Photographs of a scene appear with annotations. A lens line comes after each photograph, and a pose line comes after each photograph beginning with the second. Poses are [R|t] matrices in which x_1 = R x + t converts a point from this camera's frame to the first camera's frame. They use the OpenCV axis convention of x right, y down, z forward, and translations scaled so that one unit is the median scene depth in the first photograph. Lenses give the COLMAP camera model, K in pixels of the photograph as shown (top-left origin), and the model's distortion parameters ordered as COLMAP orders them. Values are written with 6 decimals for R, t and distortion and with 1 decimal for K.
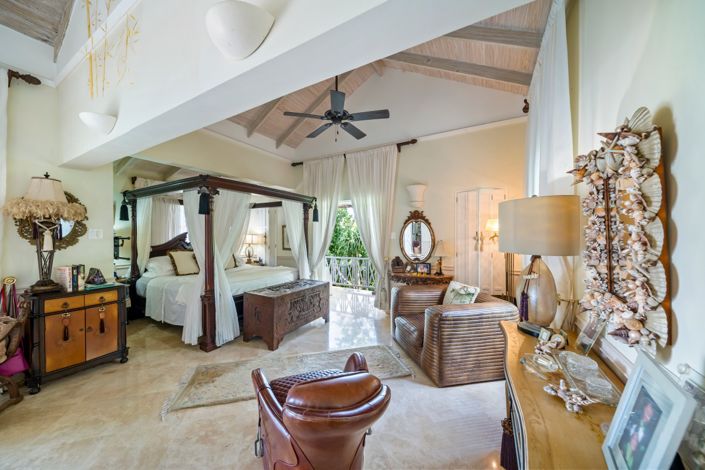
lens RADIAL K [[251.4, 0, 338.6], [0, 251.4, 237.7], [0, 0, 1]] dist [-0.003368, -0.000348]
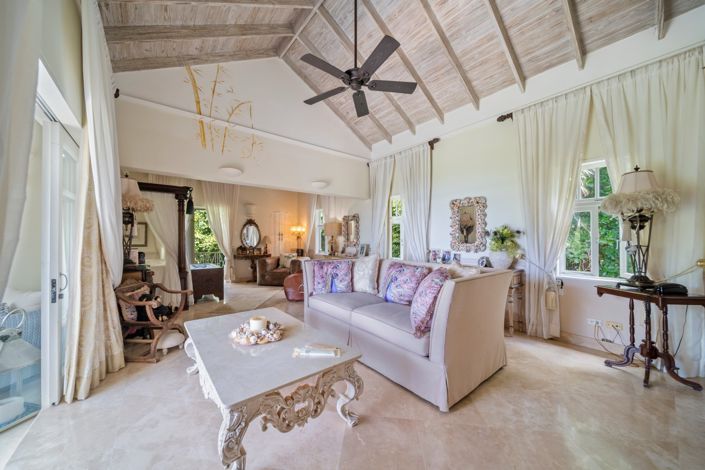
lens RADIAL K [[251.4, 0, 346.5], [0, 251.4, 236.6], [0, 0, 1]] dist [-0.003368, -0.000348]
pose [[0.368738, 0.006087, 0.929513, -1.865721], [0.013688, 0.999835, -0.011978, 0.080201], [-0.929433, 0.017140, 0.368594, -0.467655]]
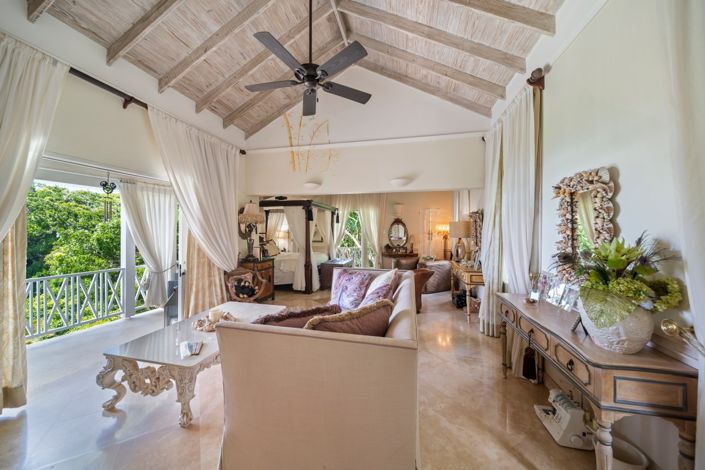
lens RADIAL K [[251.4, 0, 343.3], [0, 251.4, 230.3], [0, 0, 1]] dist [-0.003368, -0.000348]
pose [[0.959319, 0.003593, 0.282302, -1.000325], [0.000252, 0.999908, -0.013583, 0.005662], [-0.282324, 0.013101, 0.959230, -1.074681]]
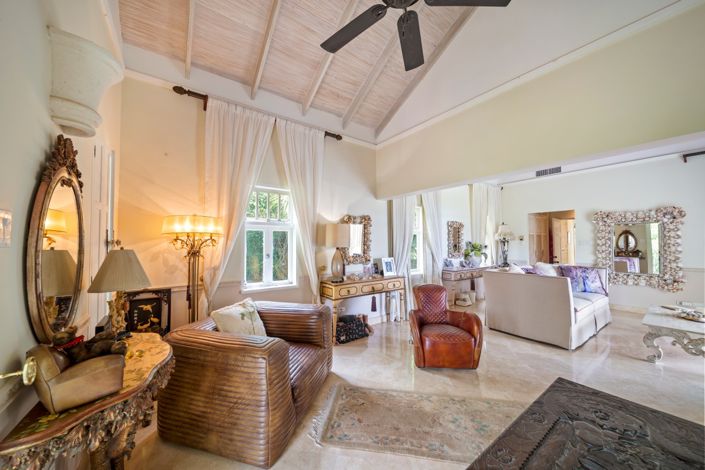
lens RADIAL K [[251.4, 0, 353.3], [0, 251.4, 236.0], [0, 0, 1]] dist [-0.003368, -0.000348]
pose [[-0.922589, 0.006761, 0.385724, -0.158711], [0.001308, 0.999895, -0.014399, 0.003028], [-0.385781, -0.012780, -0.922502, 1.756054]]
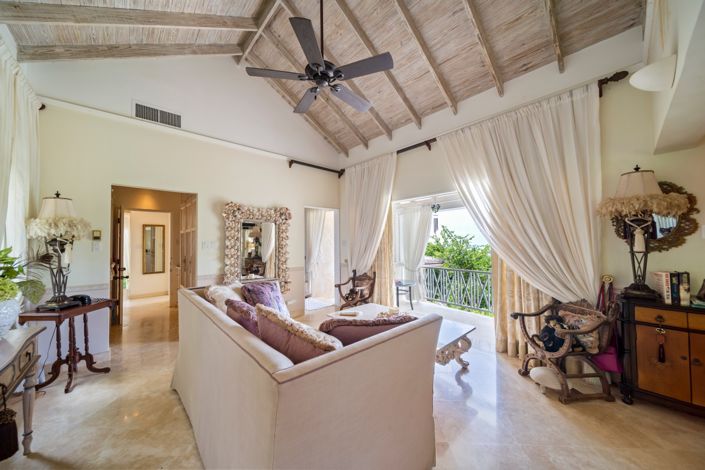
lens RADIAL K [[251.4, 0, 352.8], [0, 251.4, 236.7], [0, 0, 1]] dist [-0.003368, -0.000348]
pose [[-0.288516, -0.025254, -0.957142, -0.007246], [-0.001488, 0.999663, -0.025927, 0.022732], [0.957474, -0.006056, -0.288456, 0.263007]]
